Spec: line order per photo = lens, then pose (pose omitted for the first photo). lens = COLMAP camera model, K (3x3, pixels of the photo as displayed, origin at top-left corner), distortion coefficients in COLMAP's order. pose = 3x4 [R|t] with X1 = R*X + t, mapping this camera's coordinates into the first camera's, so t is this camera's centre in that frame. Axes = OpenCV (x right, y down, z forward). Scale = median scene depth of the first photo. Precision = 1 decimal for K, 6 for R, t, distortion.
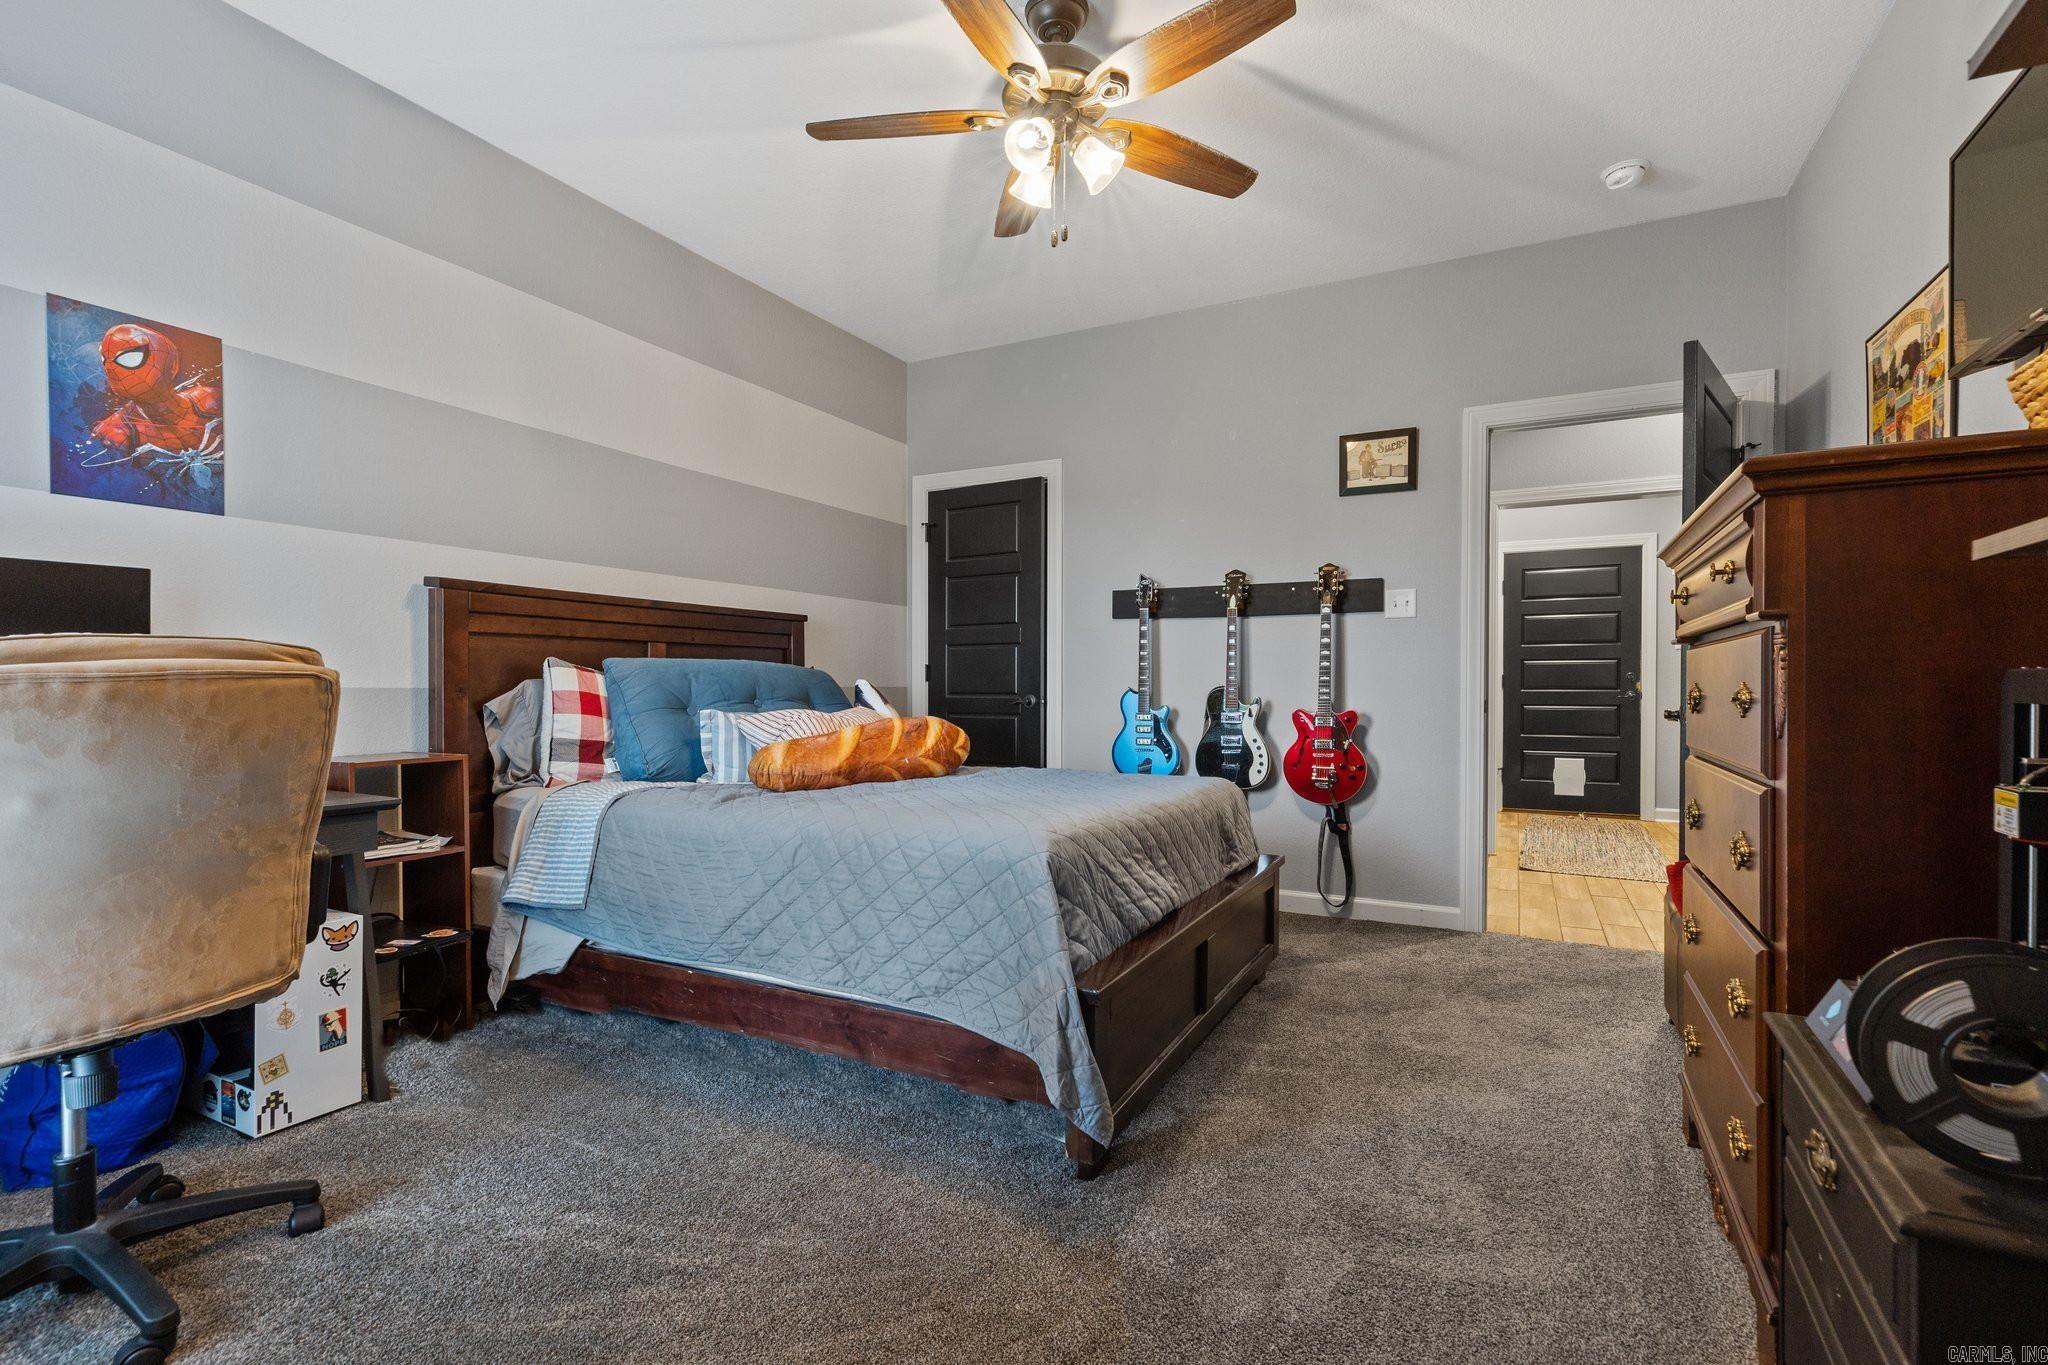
lens RADIAL K [[950.2, 0, 1024.0], [0, 950.2, 682.5], [0, 0, 1]] dist [0.002529, 0.000032]
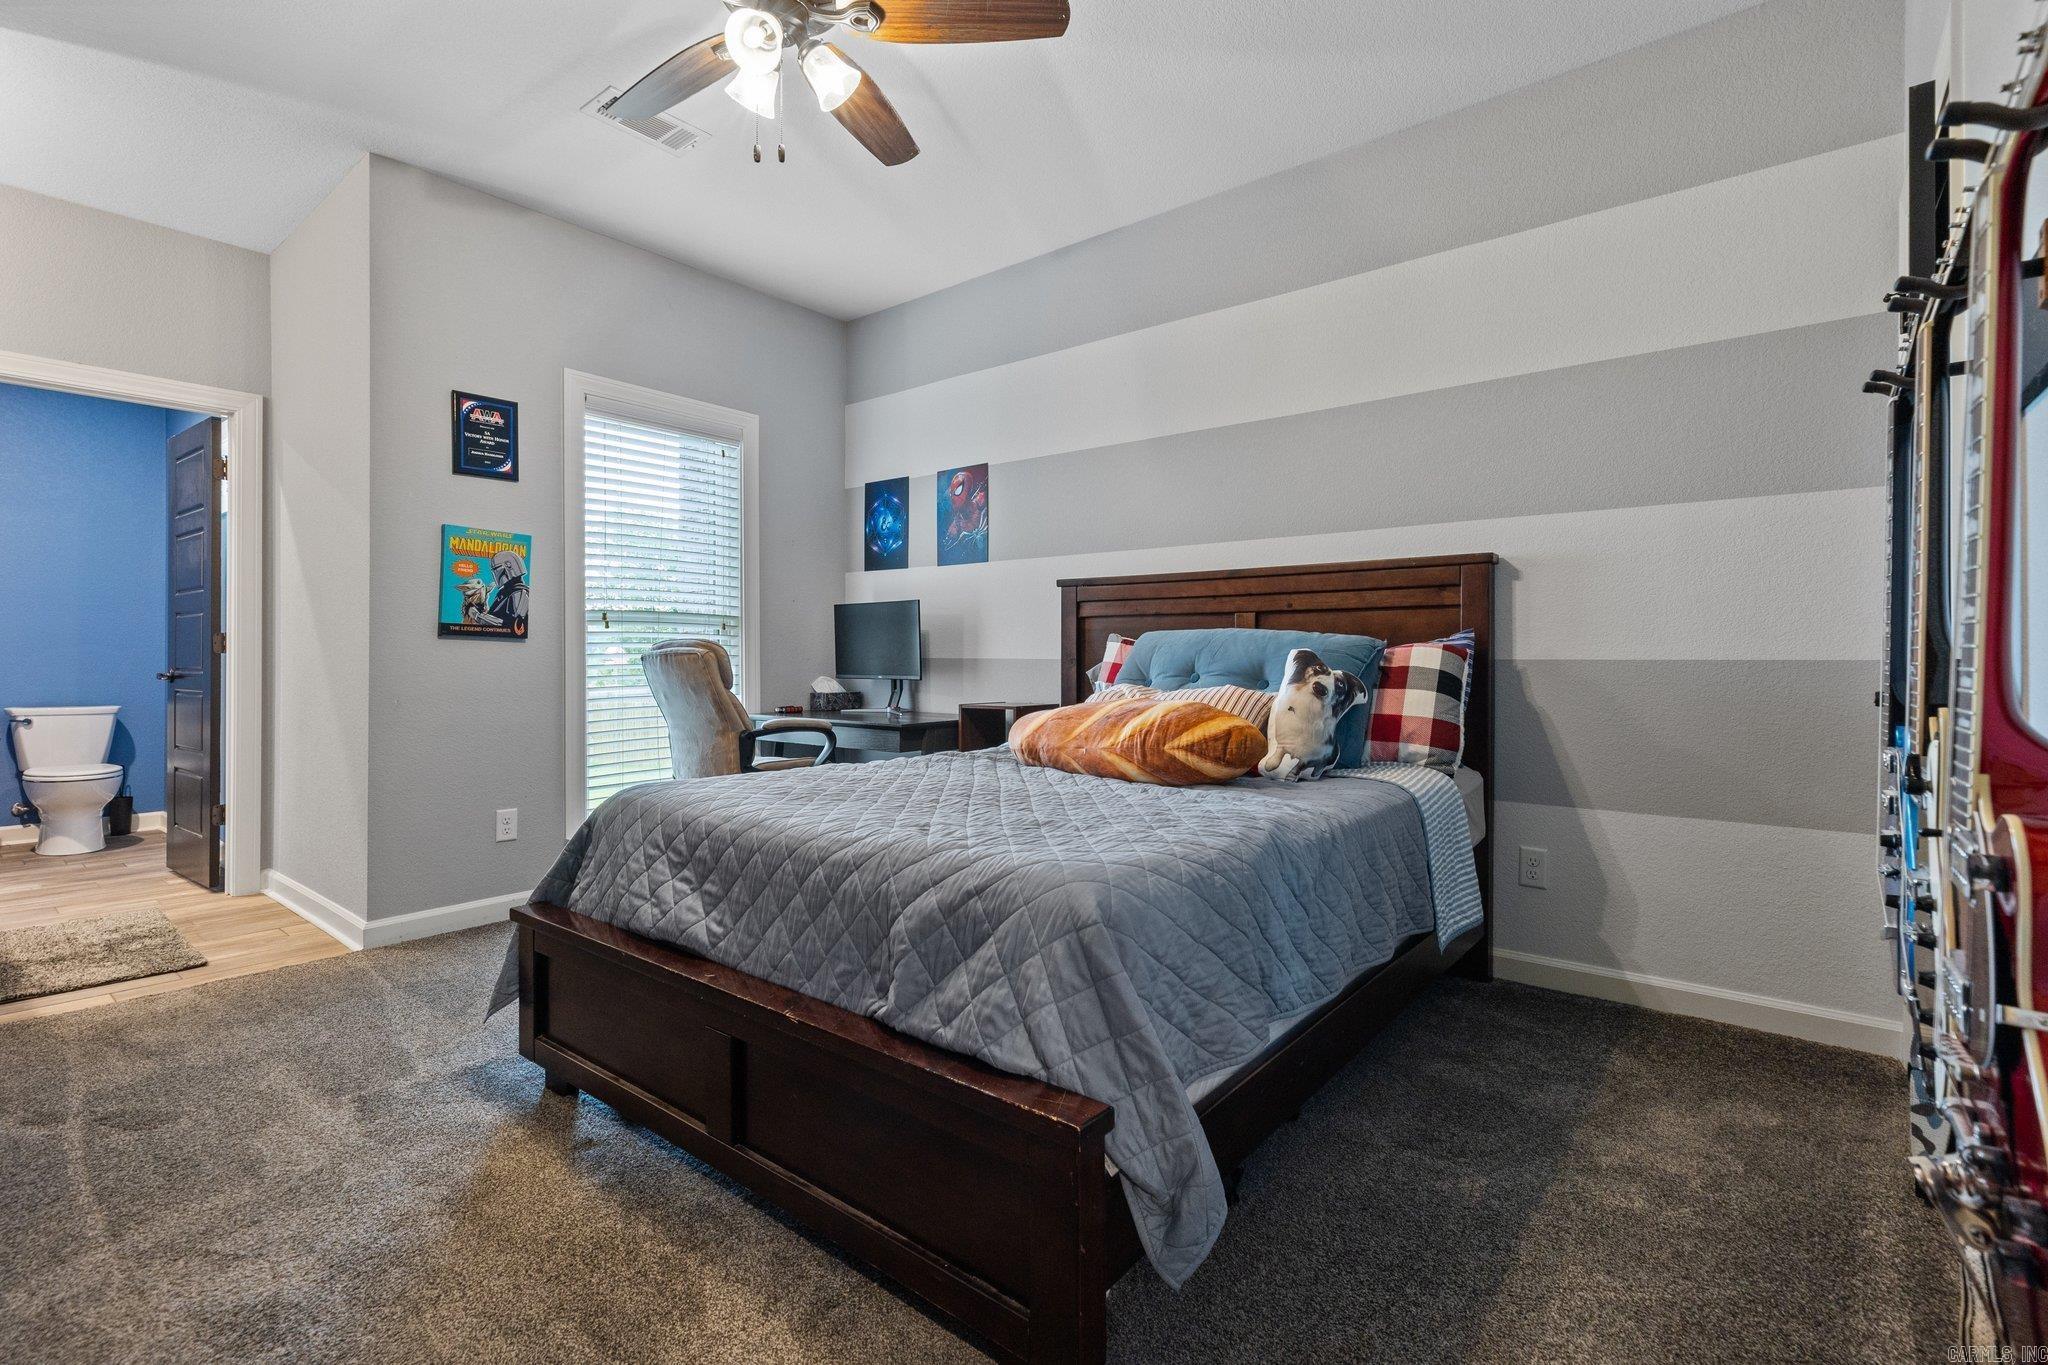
lens RADIAL K [[933.2, 0, 1022.0], [0, 933.2, 671.4], [0, 0, 1]] dist [0.007018, -0.000176]
pose [[-0.222123, 0.012209, -0.974942, 0.655502], [-0.001431, 0.999916, 0.012848, 0.005318], [0.975018, 0.004249, -0.222087, 1.121574]]
